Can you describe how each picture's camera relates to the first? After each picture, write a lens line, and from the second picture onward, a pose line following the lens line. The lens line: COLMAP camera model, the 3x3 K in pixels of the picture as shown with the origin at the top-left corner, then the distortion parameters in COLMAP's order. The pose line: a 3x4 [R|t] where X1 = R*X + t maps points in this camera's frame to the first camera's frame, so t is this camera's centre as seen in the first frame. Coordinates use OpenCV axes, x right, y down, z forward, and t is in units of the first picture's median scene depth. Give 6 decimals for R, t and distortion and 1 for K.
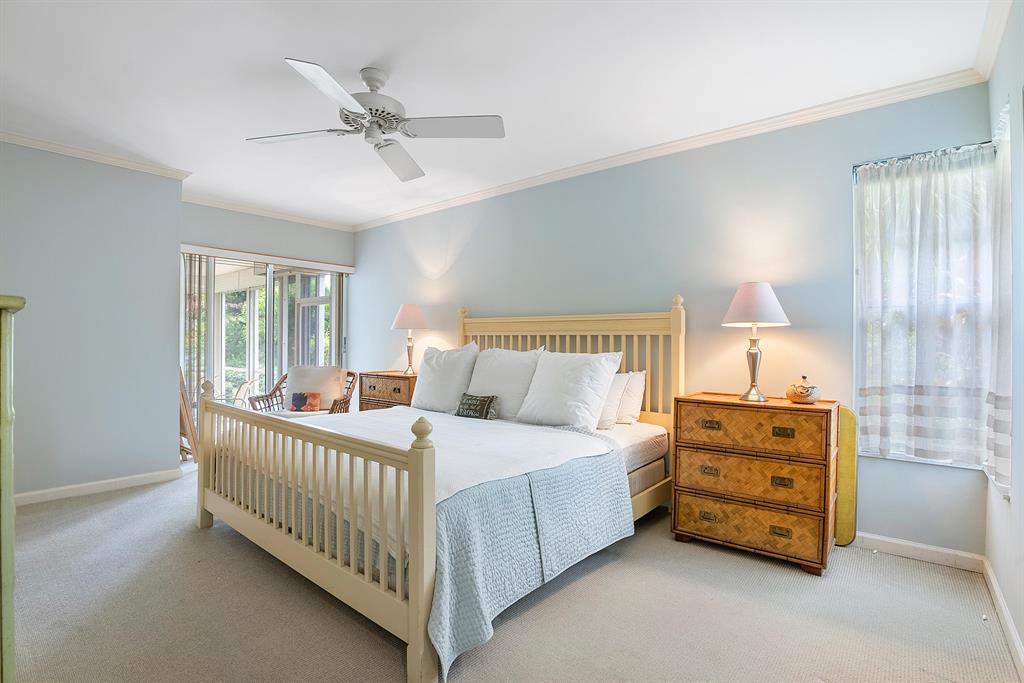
lens RADIAL K [[497.6, 0, 508.3], [0, 497.6, 333.4], [0, 0, 1]] dist [-0.078065, 0.028072]
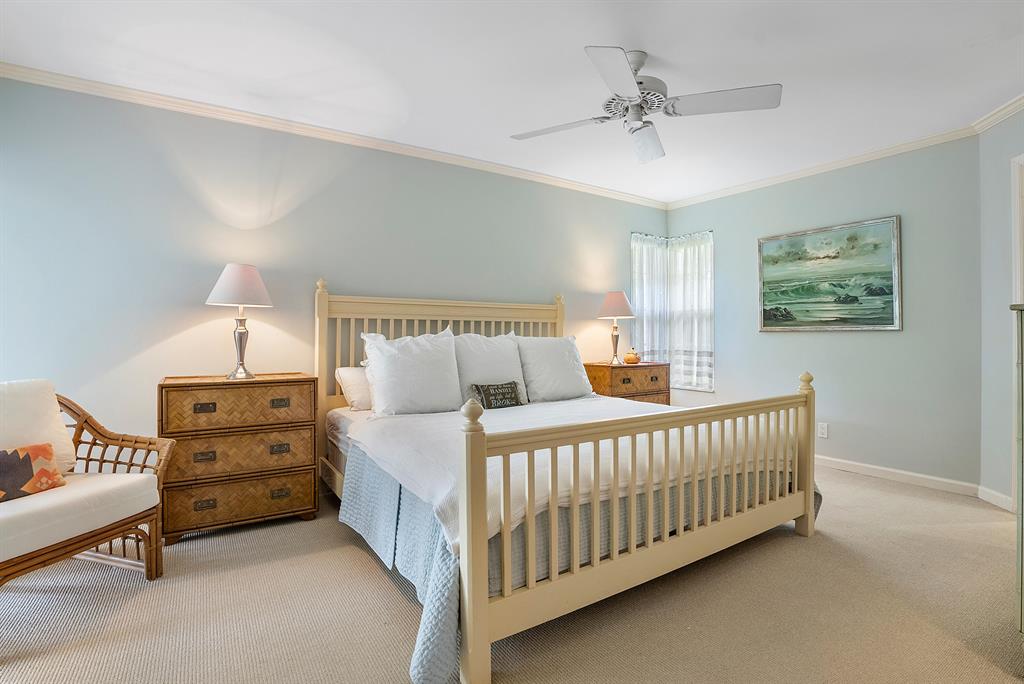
lens RADIAL K [[456.1, 0, 463.6], [0, 456.1, 330.2], [0, 0, 1]] dist [0.072918, -0.000002]
pose [[0.369488, -0.011737, 0.929162, -0.869161], [-0.025325, 0.999422, 0.022695, 0.002530], [-0.928891, -0.031916, 0.368977, 0.707758]]
